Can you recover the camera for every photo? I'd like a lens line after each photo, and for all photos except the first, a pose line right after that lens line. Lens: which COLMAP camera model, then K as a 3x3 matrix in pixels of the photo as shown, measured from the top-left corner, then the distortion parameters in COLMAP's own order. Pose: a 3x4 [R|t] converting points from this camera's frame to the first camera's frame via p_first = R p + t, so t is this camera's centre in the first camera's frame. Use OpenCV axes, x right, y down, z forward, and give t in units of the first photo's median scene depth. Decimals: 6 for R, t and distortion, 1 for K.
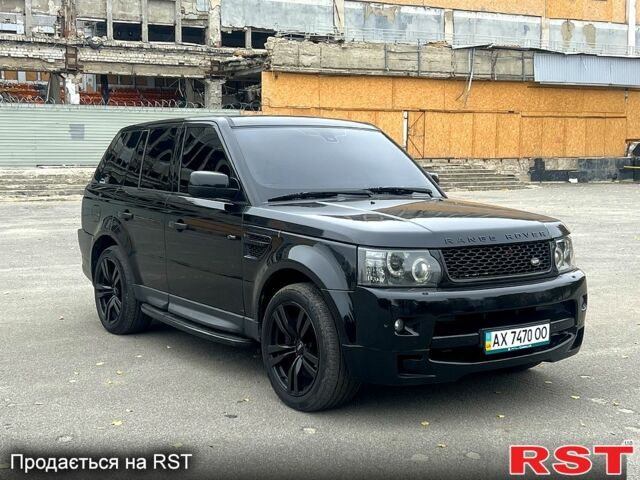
lens RADIAL K [[966.1, 0, 319.6], [0, 966.1, 242.3], [0, 0, 1]] dist [0.096953, 0.000000]
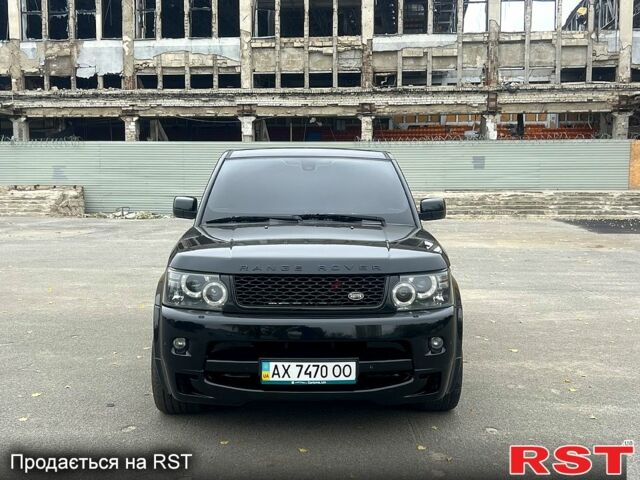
lens RADIAL K [[789.2, 0, 319.7], [0, 789.2, 240.5], [0, 0, 1]] dist [0.056268, 0.000000]
pose [[0.826006, 0.044549, -0.561898, 0.134115], [-0.052743, 0.998607, 0.001640, -0.007159], [0.561188, 0.028282, 0.827205, 0.071947]]
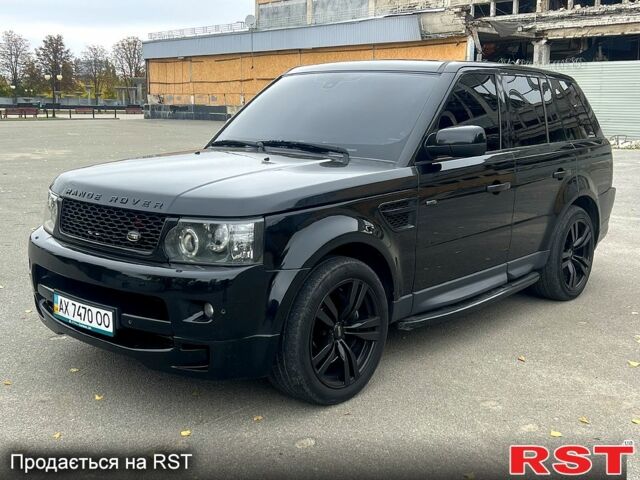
lens RADIAL K [[789.2, 0, 316.2], [0, 789.2, 243.2], [0, 0, 1]] dist [0.056268, 0.000000]
pose [[0.217898, 0.177250, -0.959741, 0.188949], [-0.104994, 0.981920, 0.157508, -0.019882], [0.970307, 0.066447, 0.232569, 0.212892]]
